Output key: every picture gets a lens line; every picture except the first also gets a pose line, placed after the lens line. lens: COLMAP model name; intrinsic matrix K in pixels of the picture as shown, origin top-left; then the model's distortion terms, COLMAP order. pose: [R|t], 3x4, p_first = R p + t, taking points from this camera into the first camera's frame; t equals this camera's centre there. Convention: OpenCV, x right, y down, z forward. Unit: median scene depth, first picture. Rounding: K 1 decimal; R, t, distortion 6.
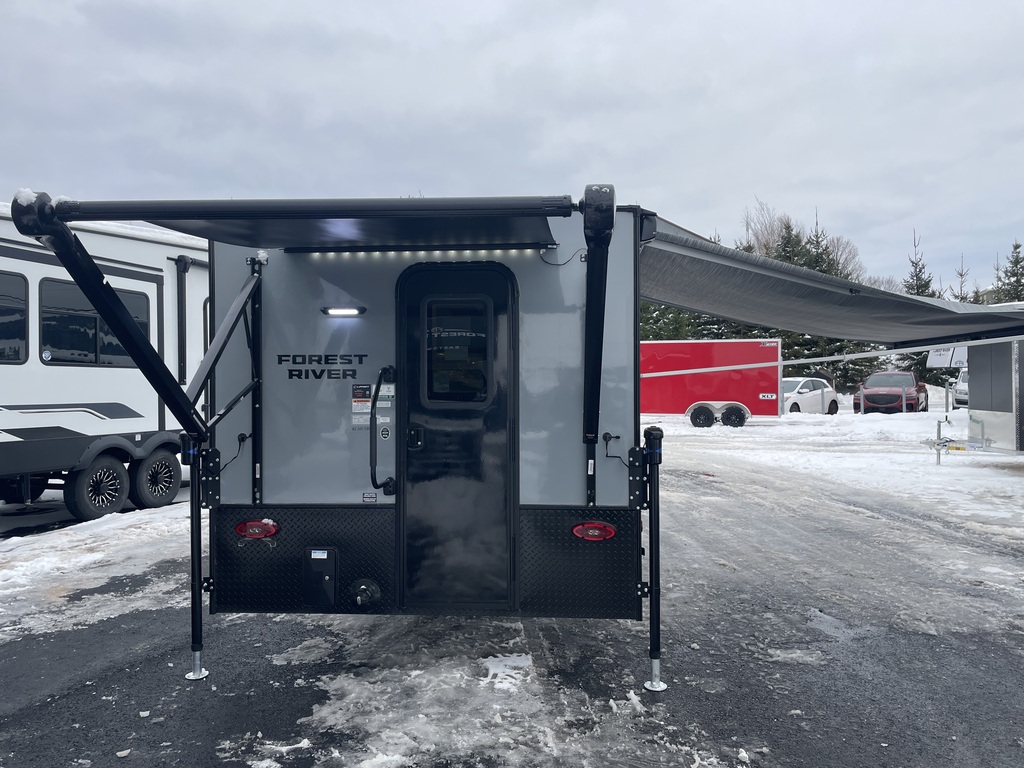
lens RADIAL K [[784.0, 0, 522.0], [0, 784.0, 380.0], [0, 0, 1]] dist [0.078674, -0.100968]
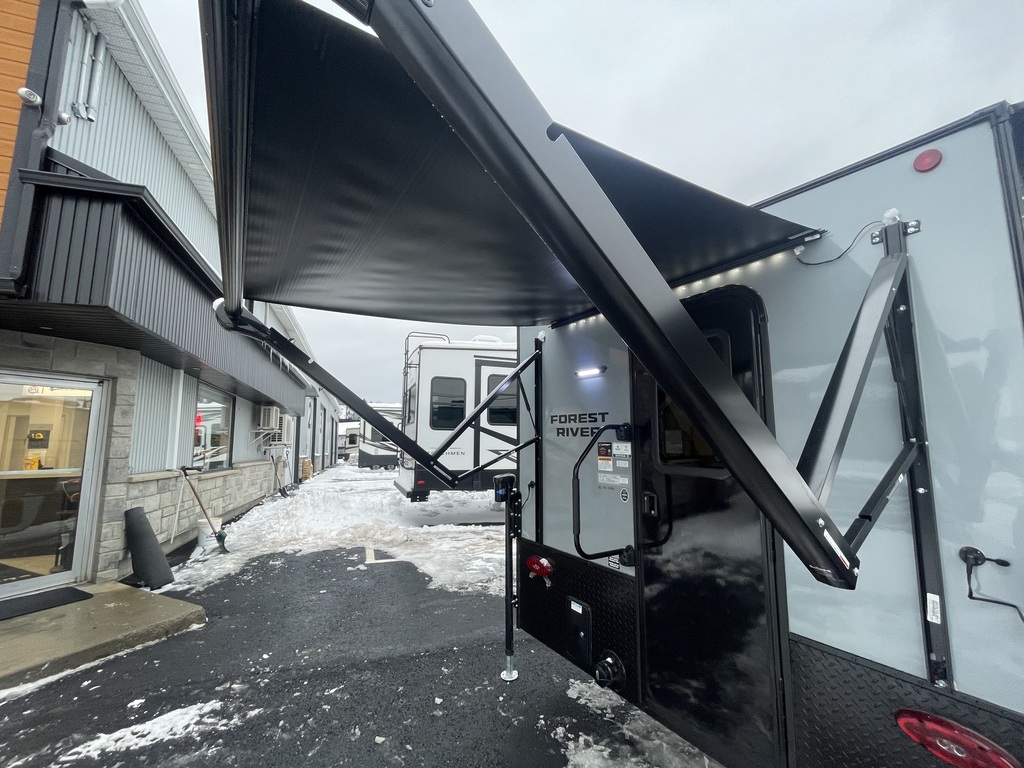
lens RADIAL K [[414.4, 0, 508.8], [0, 414.4, 386.3], [0, 0, 1]] dist [0.000319, -0.000346]
pose [[0.609388, -0.088218, -0.787949, 0.142948], [-0.004530, 0.993387, -0.114722, -0.004227], [0.792859, 0.073479, 0.604959, 0.579226]]
